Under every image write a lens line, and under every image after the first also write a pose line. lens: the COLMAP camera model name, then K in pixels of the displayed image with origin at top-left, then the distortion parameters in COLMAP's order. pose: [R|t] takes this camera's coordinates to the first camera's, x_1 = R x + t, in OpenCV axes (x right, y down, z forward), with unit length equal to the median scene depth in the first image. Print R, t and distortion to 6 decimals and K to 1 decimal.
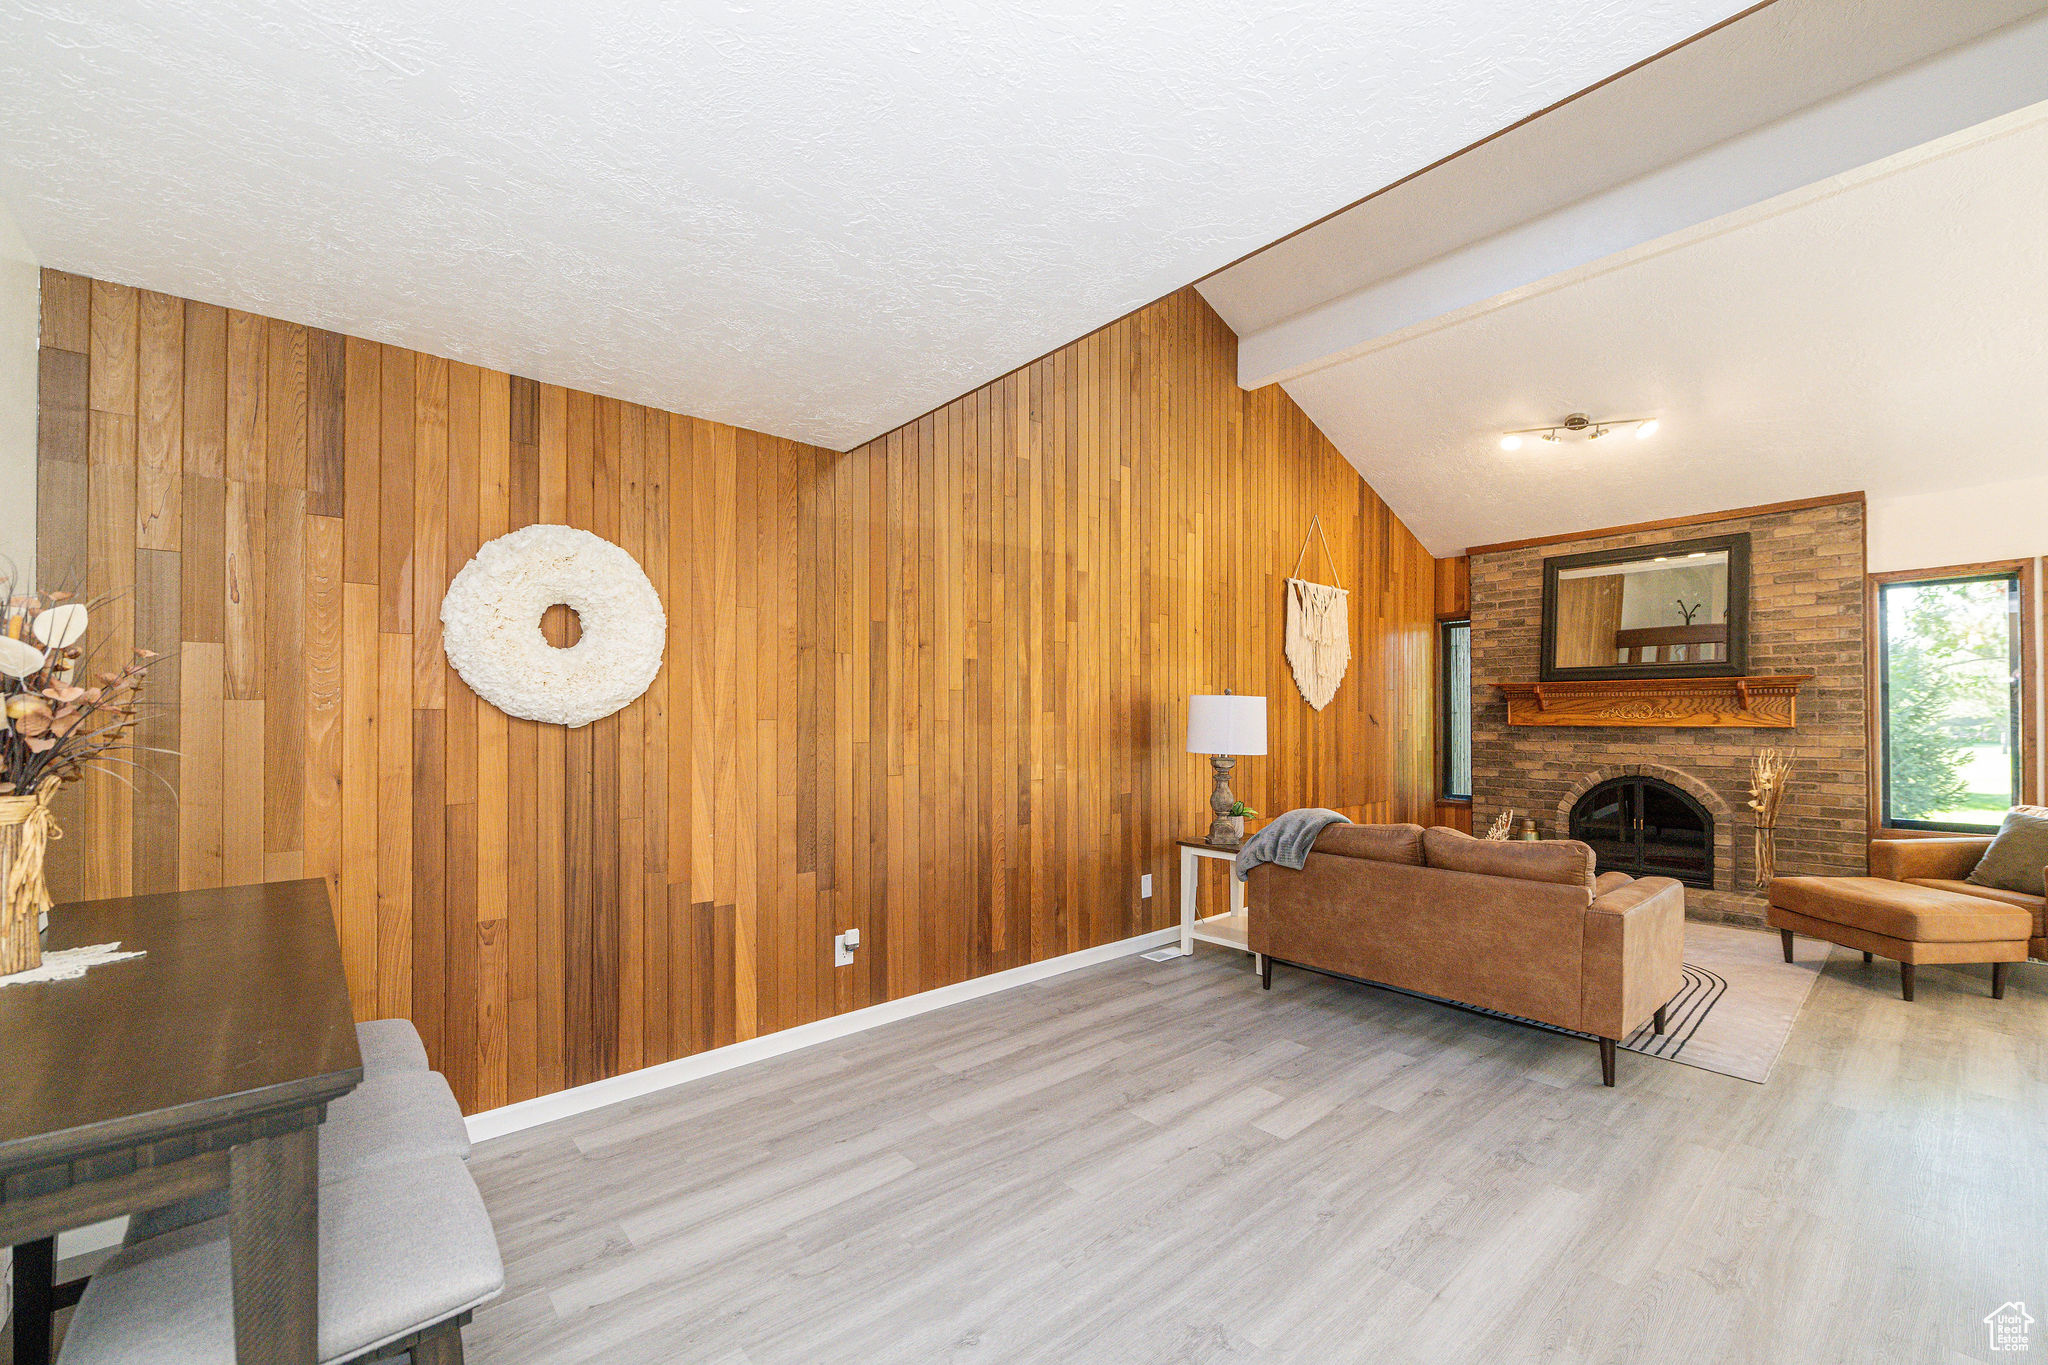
lens RADIAL K [[845.1, 0, 1031.5], [0, 845.1, 710.3], [0, 0, 1]] dist [0.001136, -0.000019]
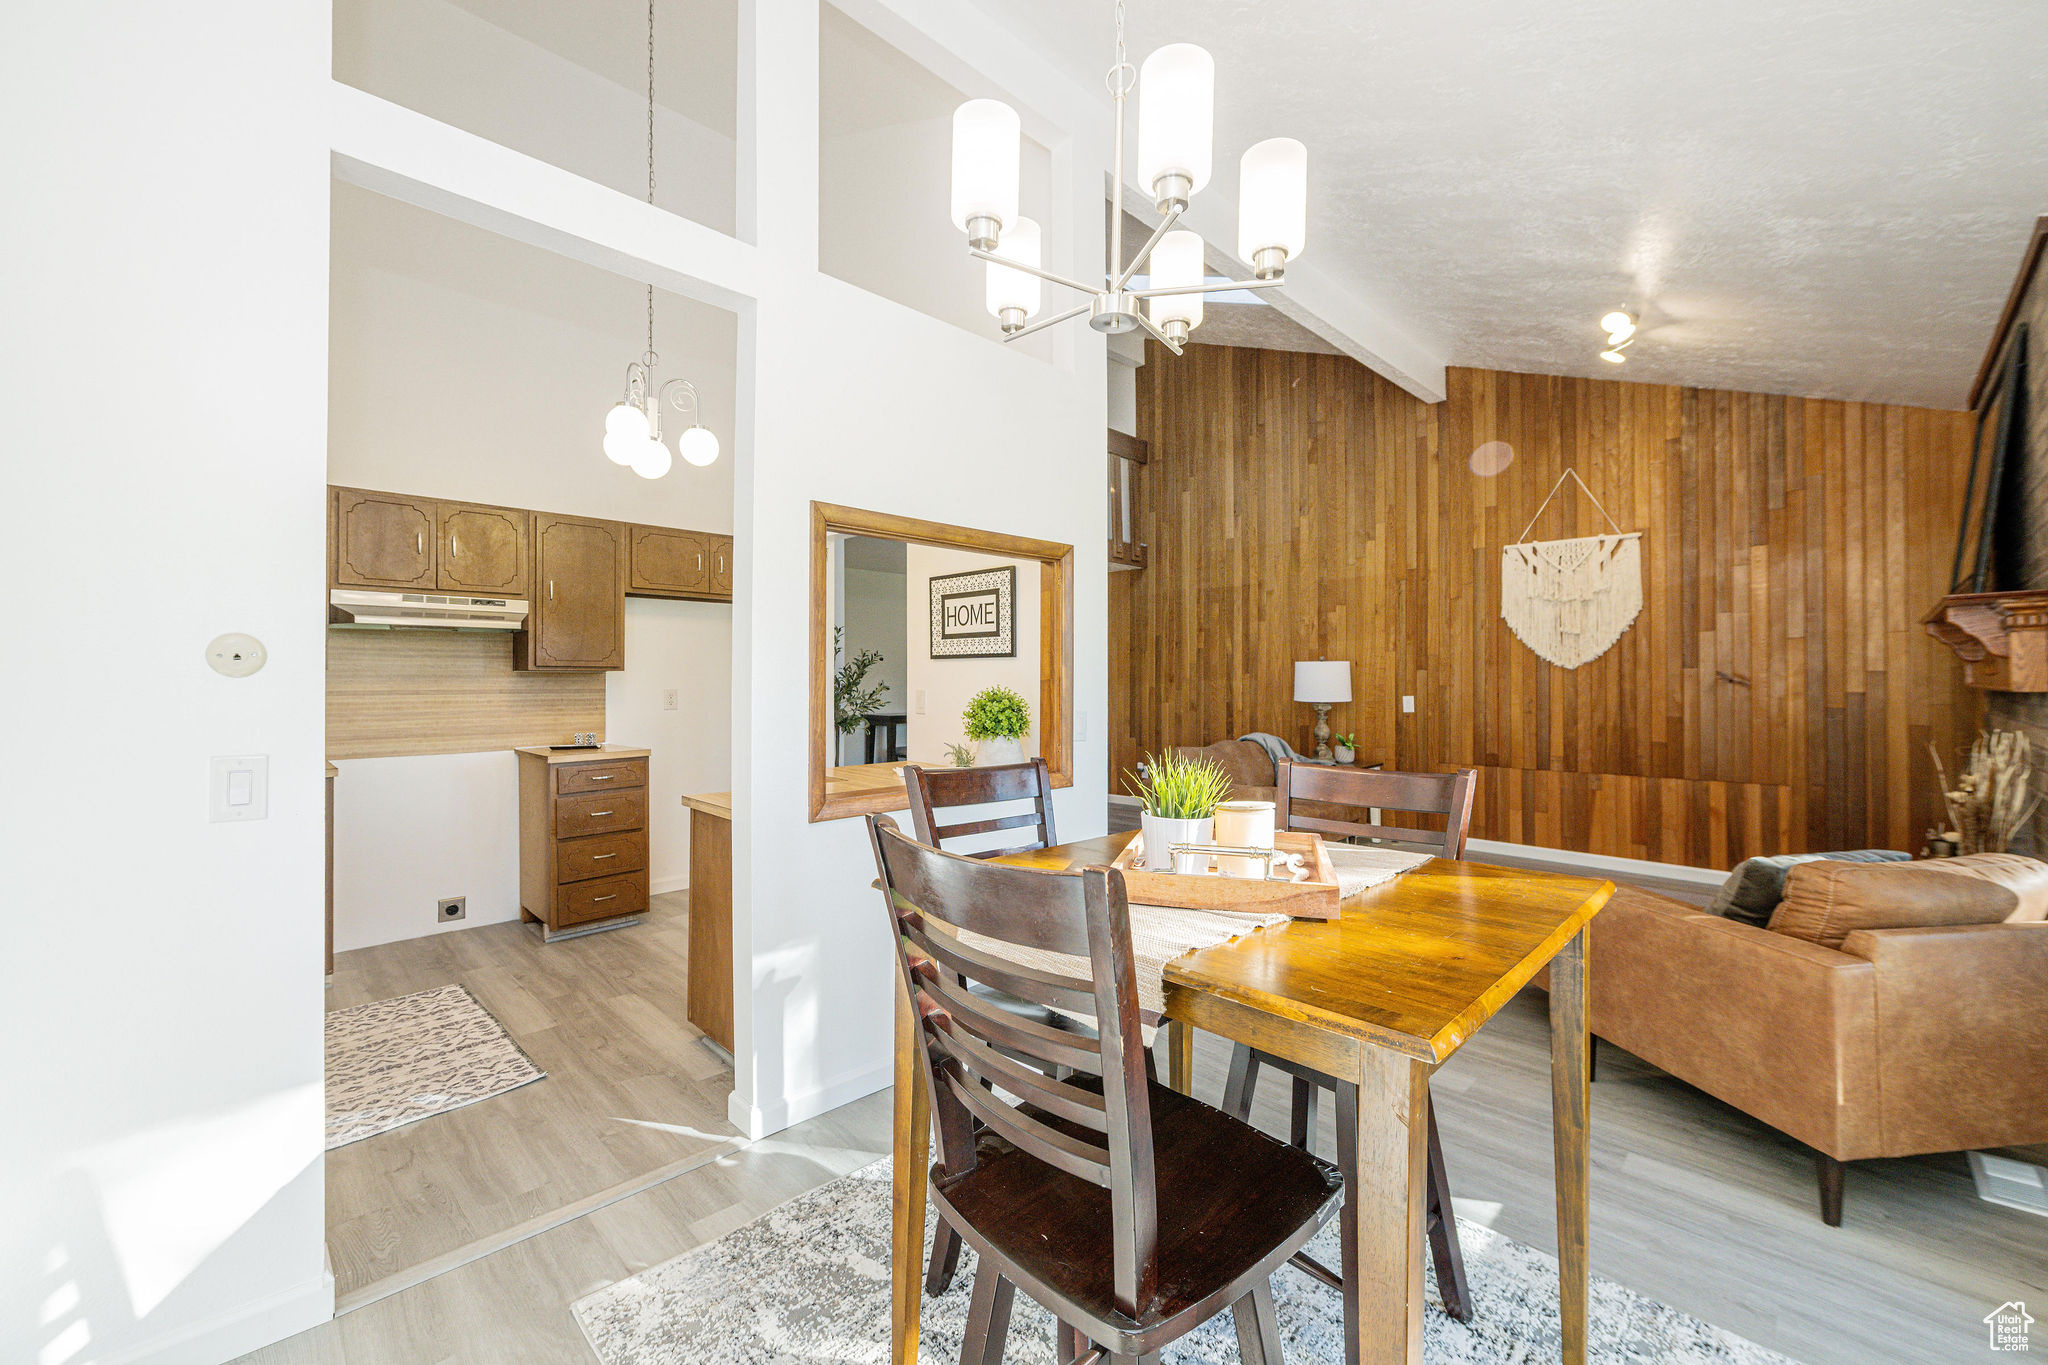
lens RADIAL K [[845.1, 0, 1006.2], [0, 845.1, 671.6], [0, 0, 1]] dist [0.001136, -0.000019]
pose [[0.009865, -0.008661, -0.999914, 1.408786], [0.009925, 0.999914, -0.008563, 0.006339], [0.999902, -0.009839, 0.009950, 0.365443]]
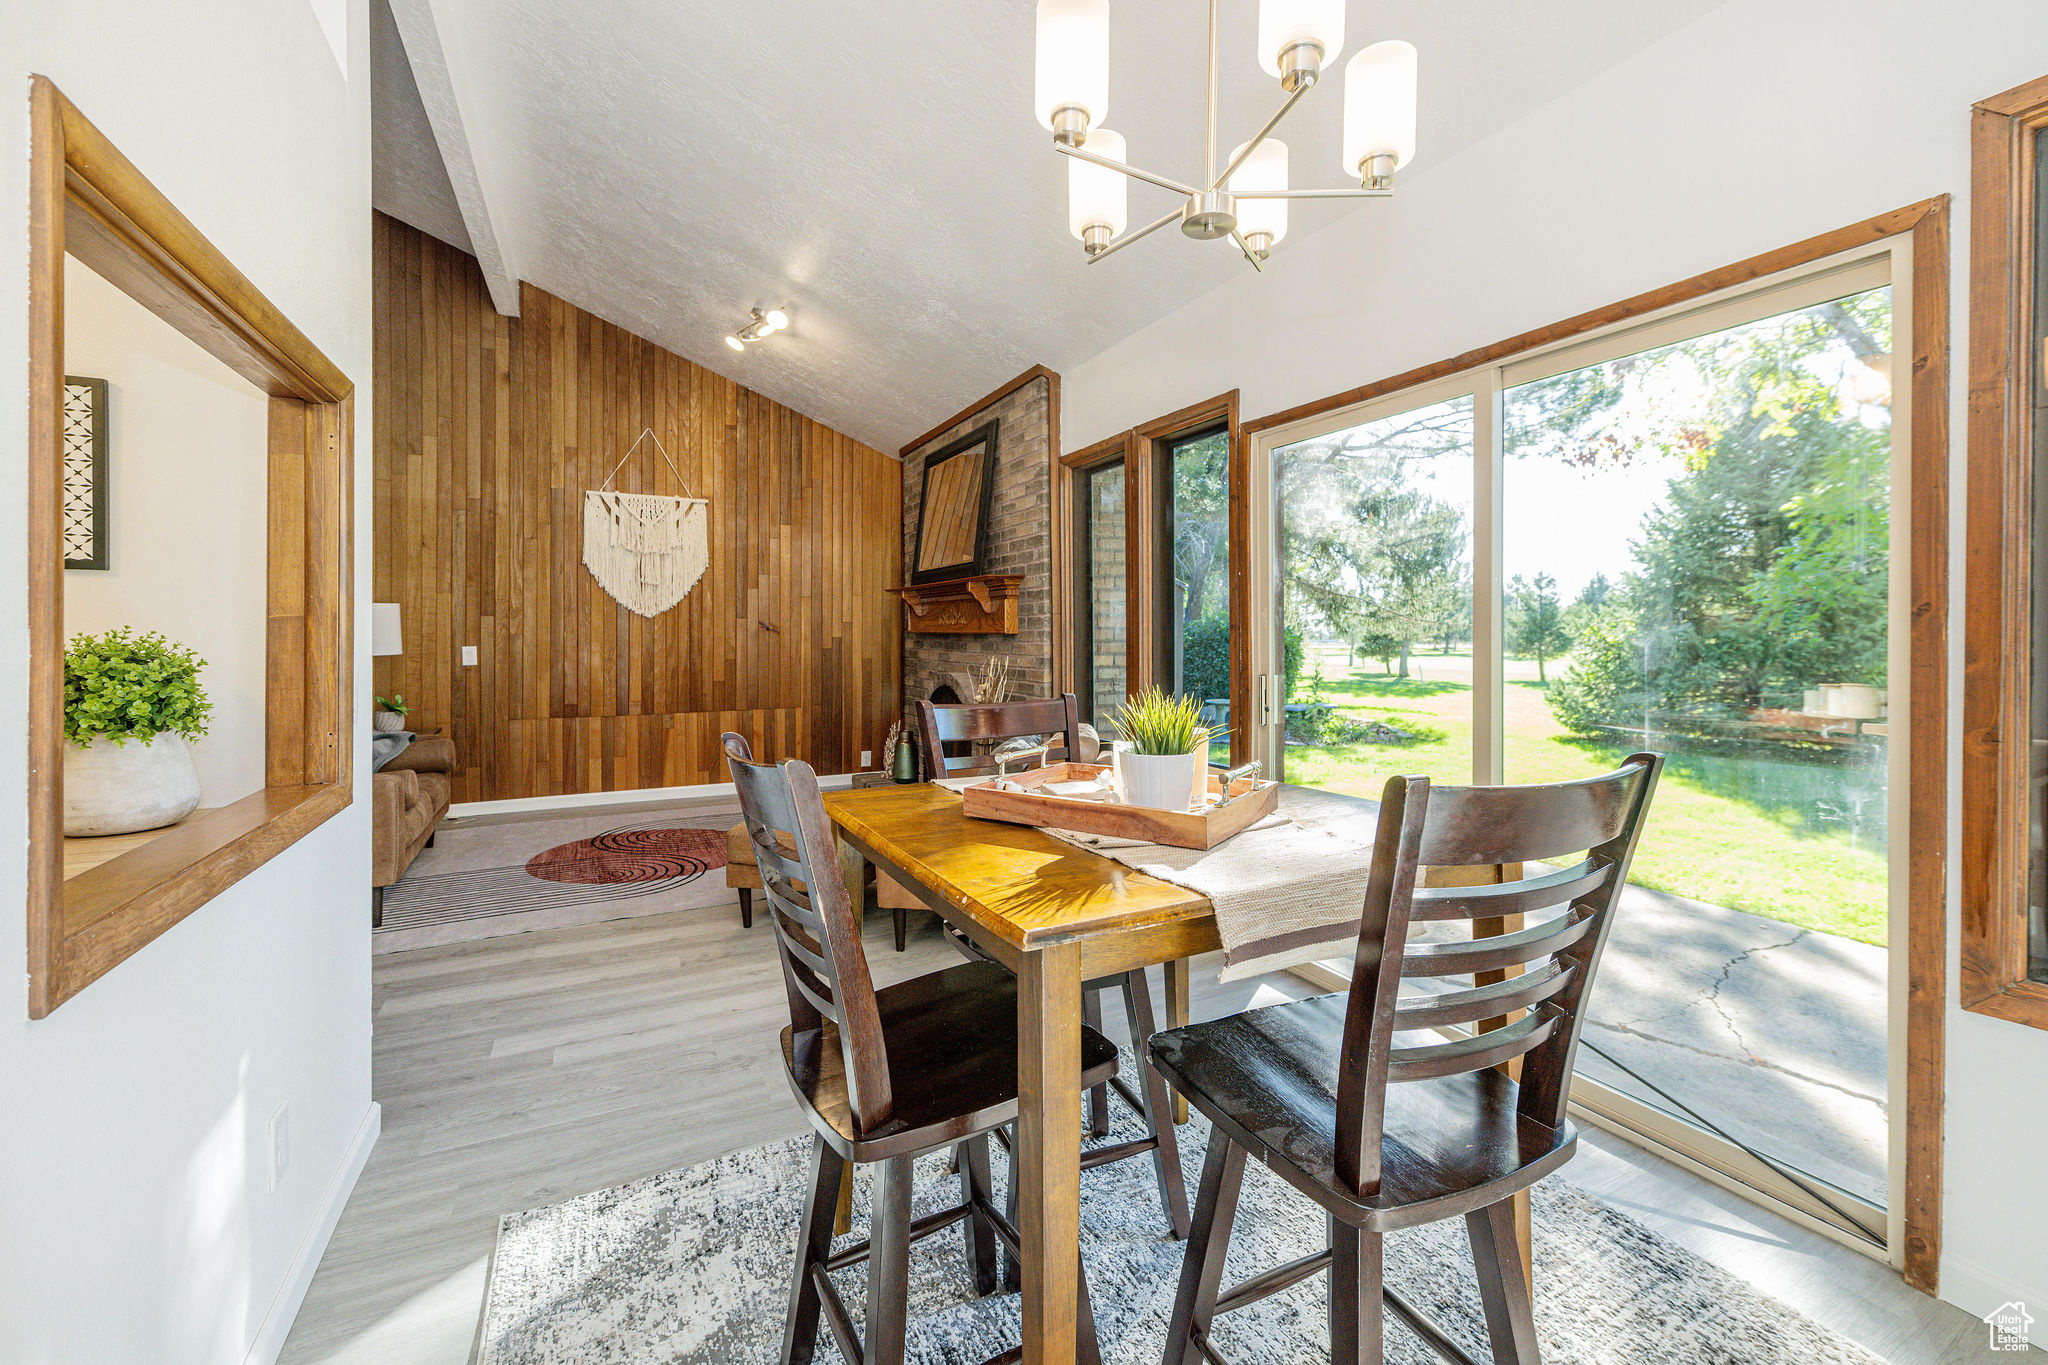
lens RADIAL K [[845.1, 0, 1033.4], [0, 845.1, 631.8], [0, 0, 1]] dist [0.001136, -0.000019]
pose [[0.966987, -0.000146, -0.254825, 1.139461], [0.002239, 0.999966, 0.007922, 0.012262], [0.254815, -0.008231, 0.966955, 0.129151]]
